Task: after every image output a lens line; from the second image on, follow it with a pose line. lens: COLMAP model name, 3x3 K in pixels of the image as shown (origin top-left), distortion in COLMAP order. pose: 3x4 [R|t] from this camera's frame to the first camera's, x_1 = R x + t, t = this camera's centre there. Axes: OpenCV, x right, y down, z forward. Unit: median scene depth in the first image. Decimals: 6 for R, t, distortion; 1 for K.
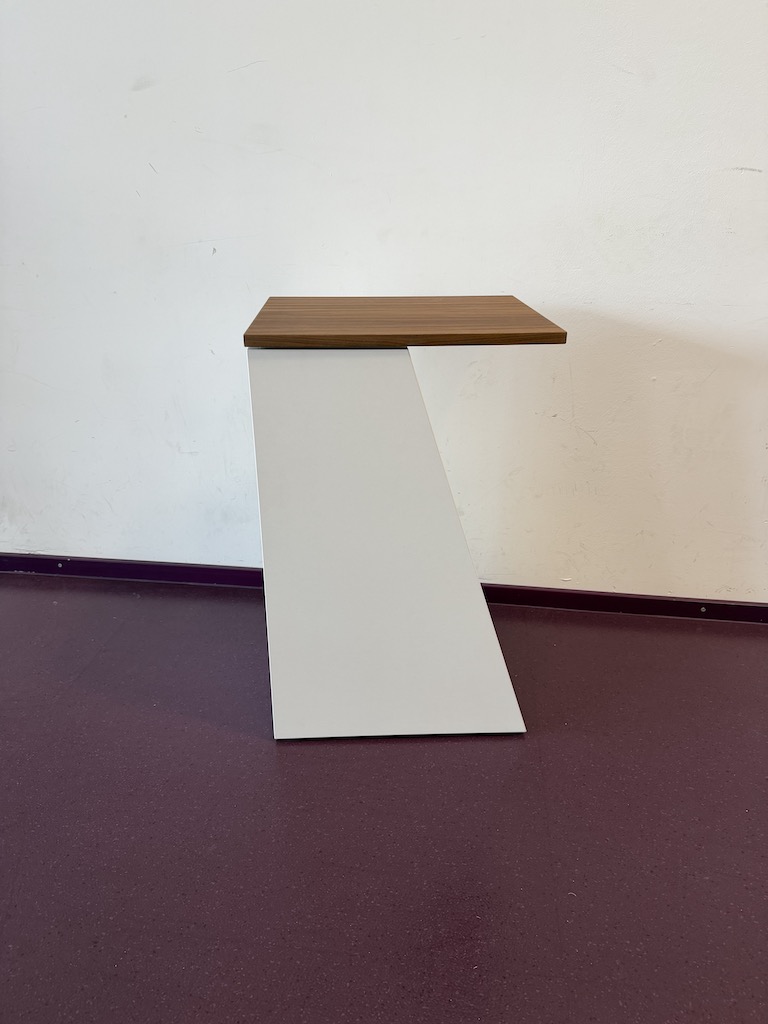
lens RADIAL K [[725.1, 0, 390.8], [0, 725.1, 502.2], [0, 0, 1]] dist [0.004850, -0.015188]
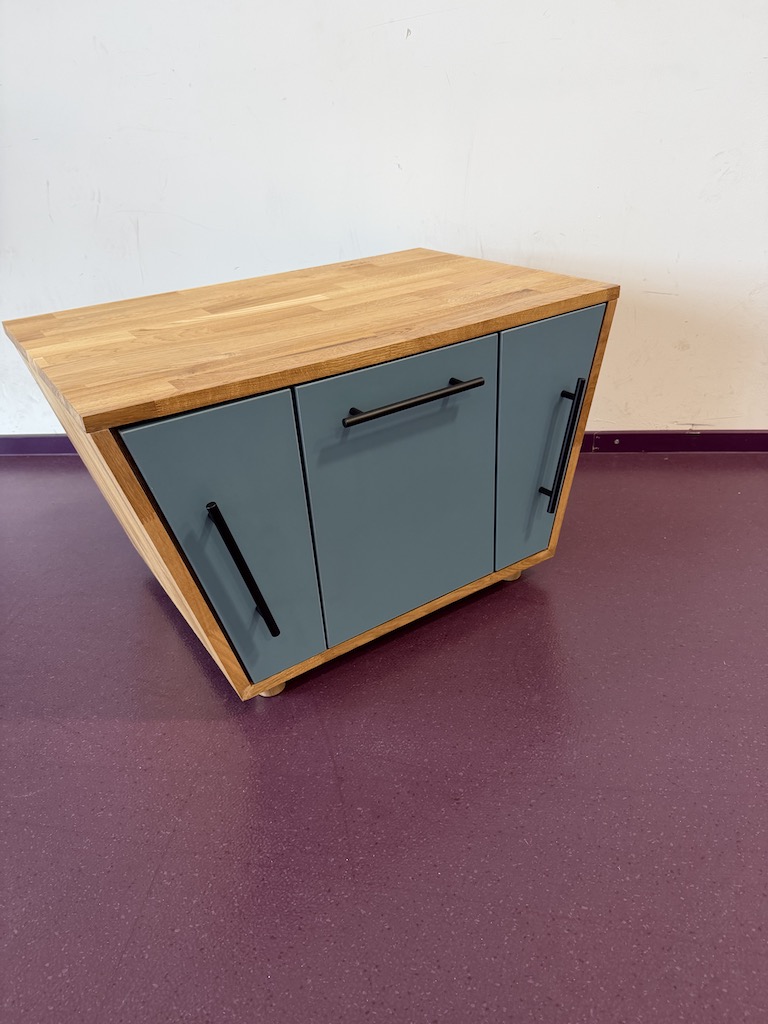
lens RADIAL K [[725.1, 0, 389.5], [0, 725.1, 514.2], [0, 0, 1]] dist [0.004850, -0.015188]
pose [[0.998312, -0.056605, -0.012982, -0.350560], [0.057679, 0.992456, 0.108190, 0.135201], [0.006760, -0.108756, 0.994045, 0.140983]]
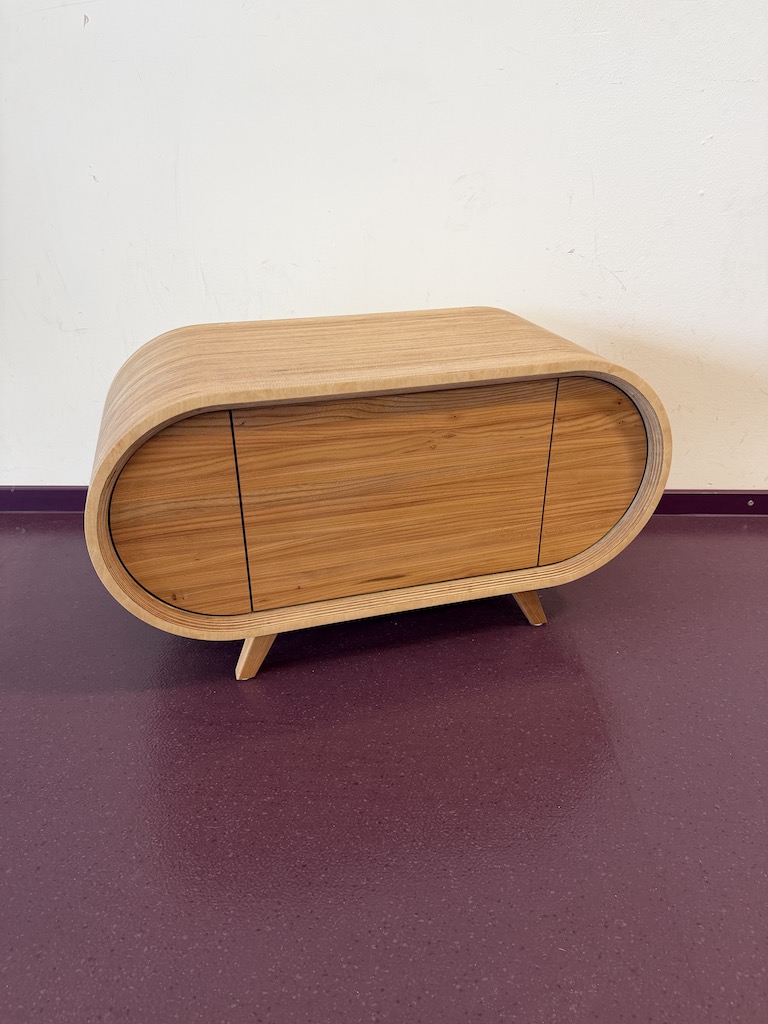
lens RADIAL K [[725.1, 0, 382.0], [0, 725.1, 509.0], [0, 0, 1]] dist [0.004850, -0.015188]
pose [[0.995125, -0.056858, 0.080578, -0.053985], [0.051064, 0.996079, 0.072238, 0.102145], [-0.084369, -0.067771, 0.994127, 0.318802]]
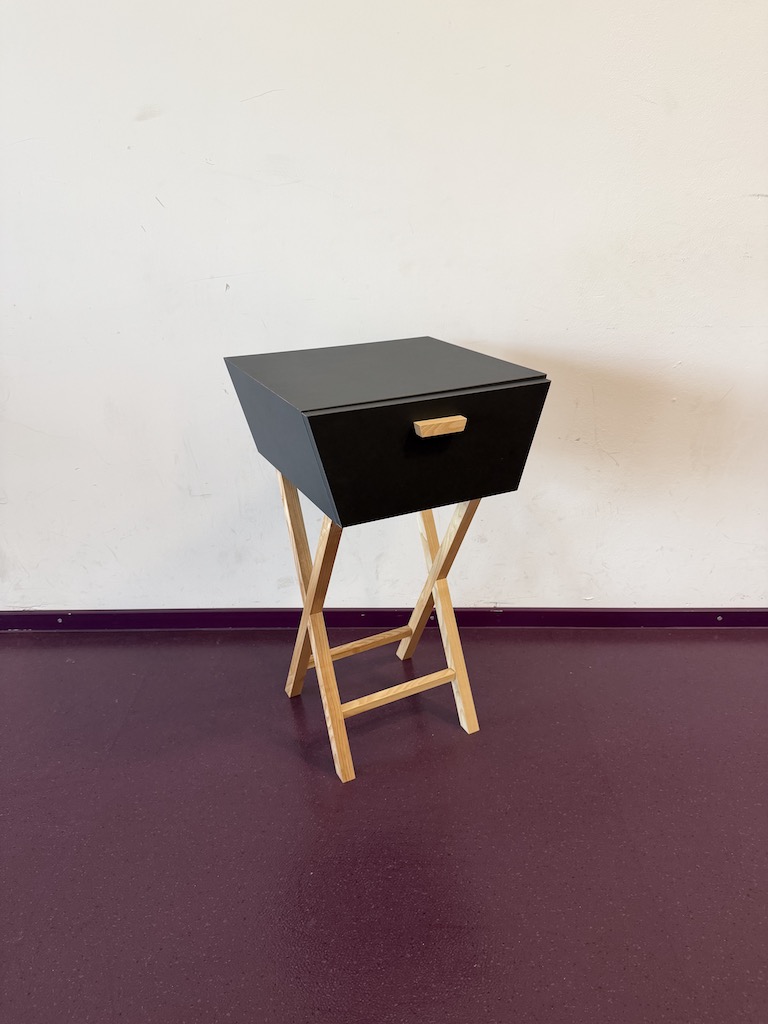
lens RADIAL K [[725.1, 0, 379.3], [0, 725.1, 506.8], [0, 0, 1]] dist [0.004850, -0.015188]
pose [[0.992964, -0.061073, 0.101454, -0.194749], [0.059945, 0.998102, 0.014137, -0.072195], [-0.102125, -0.007956, 0.994740, 0.033484]]
